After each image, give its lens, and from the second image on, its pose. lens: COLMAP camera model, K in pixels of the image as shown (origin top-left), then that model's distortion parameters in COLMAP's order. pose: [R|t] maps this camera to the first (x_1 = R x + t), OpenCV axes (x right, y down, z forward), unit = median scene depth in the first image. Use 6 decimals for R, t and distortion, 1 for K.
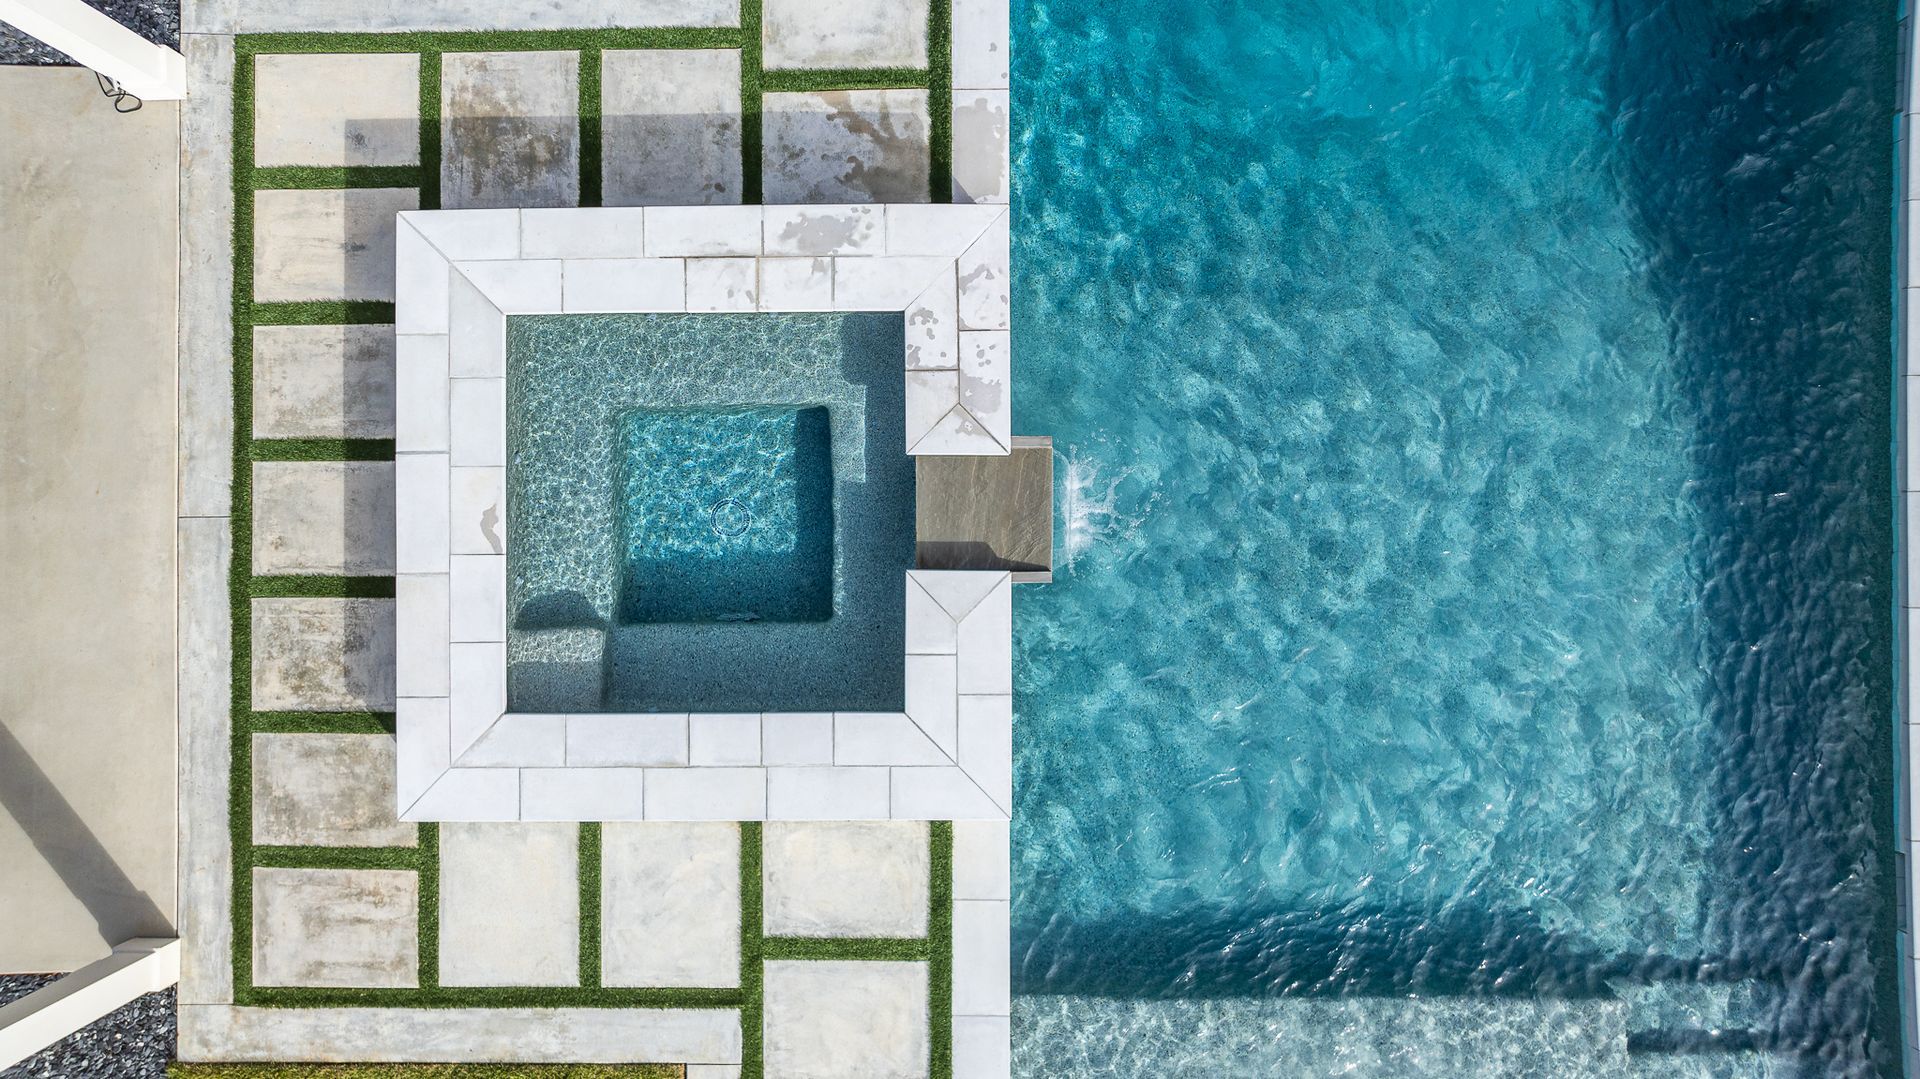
lens RADIAL K [[1349.0, 0, 959.0], [0, 1349.0, 542.5], [0, 0, 1]] dist [-0.030383, 0.029410]
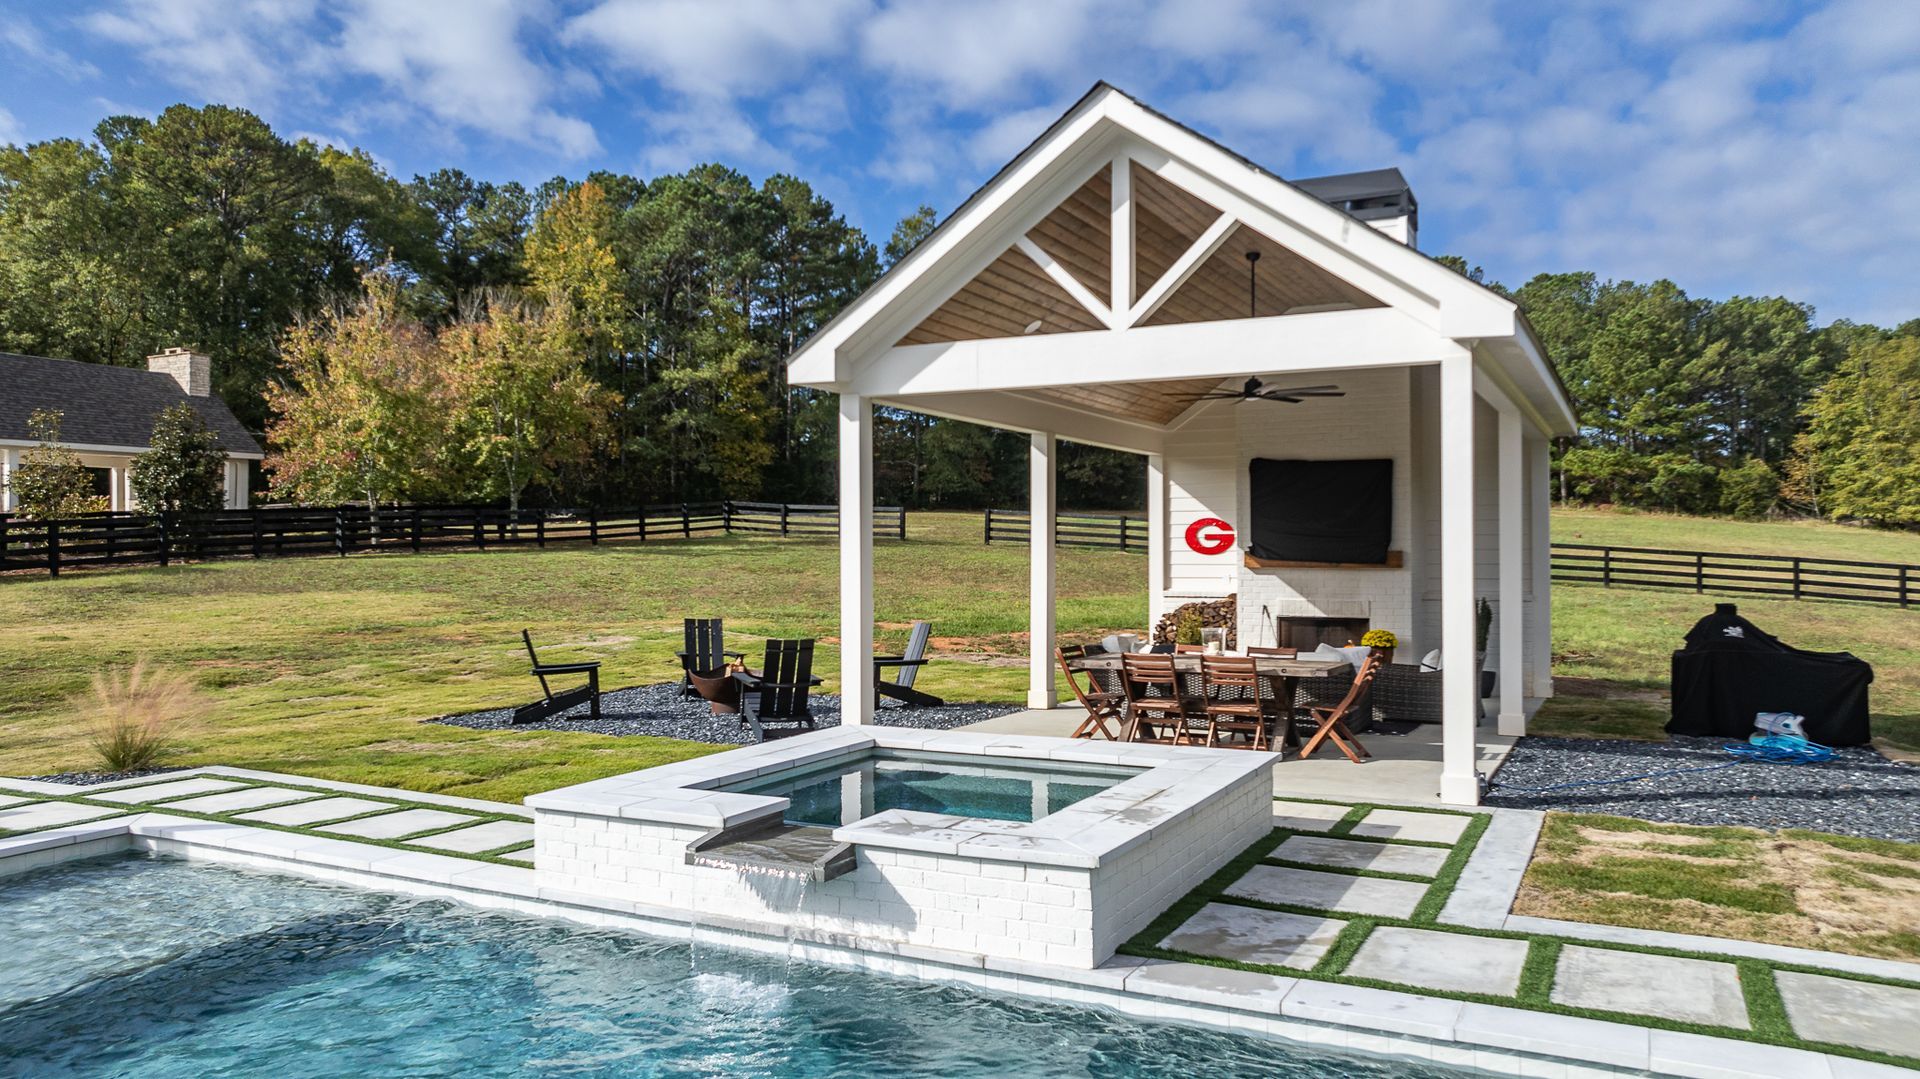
lens RADIAL K [[1349.0, 0, 960.3], [0, 1349.0, 536.1], [0, 0, 1]] dist [-0.030383, 0.029410]
pose [[-0.456824, 0.002904, -0.889553, 0.728989], [-0.889476, 0.011993, 0.456824, -0.508344], [0.011995, 0.999924, -0.002895, 0.755596]]
